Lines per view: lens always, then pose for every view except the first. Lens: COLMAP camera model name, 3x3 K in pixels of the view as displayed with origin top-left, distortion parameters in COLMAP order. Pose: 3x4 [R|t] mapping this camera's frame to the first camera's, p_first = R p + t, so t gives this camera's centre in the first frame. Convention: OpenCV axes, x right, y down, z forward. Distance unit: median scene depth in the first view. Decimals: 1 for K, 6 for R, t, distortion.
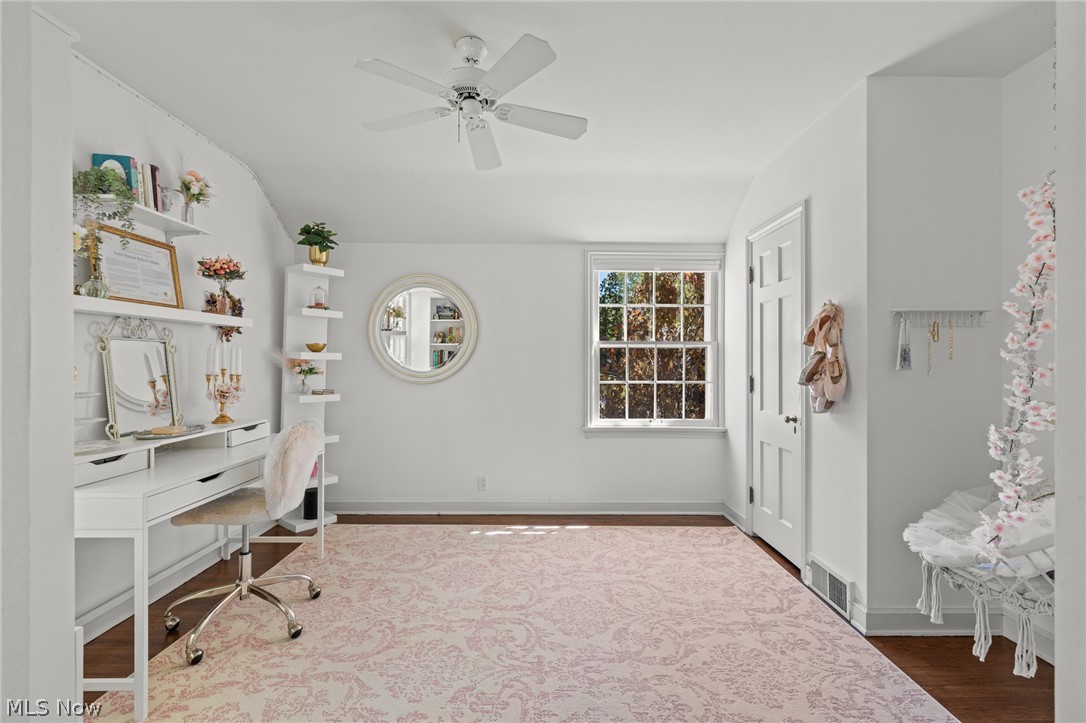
lens RADIAL K [[494.3, 0, 545.3], [0, 494.3, 361.8], [0, 0, 1]] dist [0.001832, 0.000144]
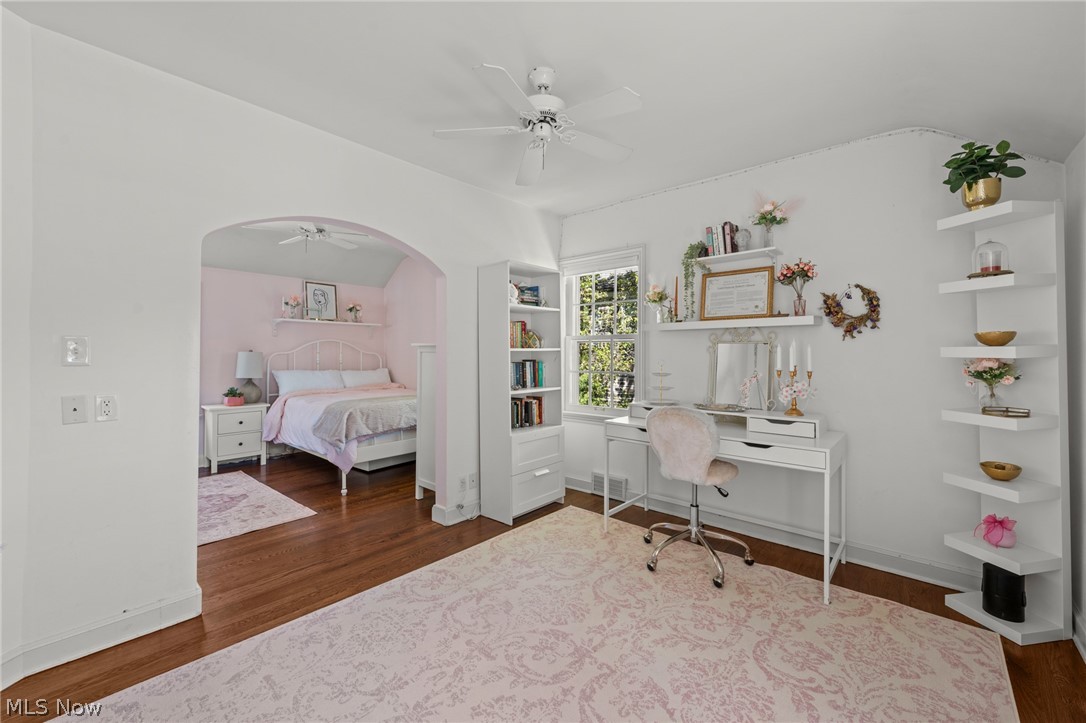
lens RADIAL K [[433.2, 0, 544.9], [0, 433.2, 353.6], [0, 0, 1]] dist [0.011859, -0.000013]
pose [[-0.676183, -0.005160, -0.736716, 0.505204], [-0.004024, 0.999986, -0.003310, -0.008239], [0.736723, 0.000726, -0.676194, 1.492600]]
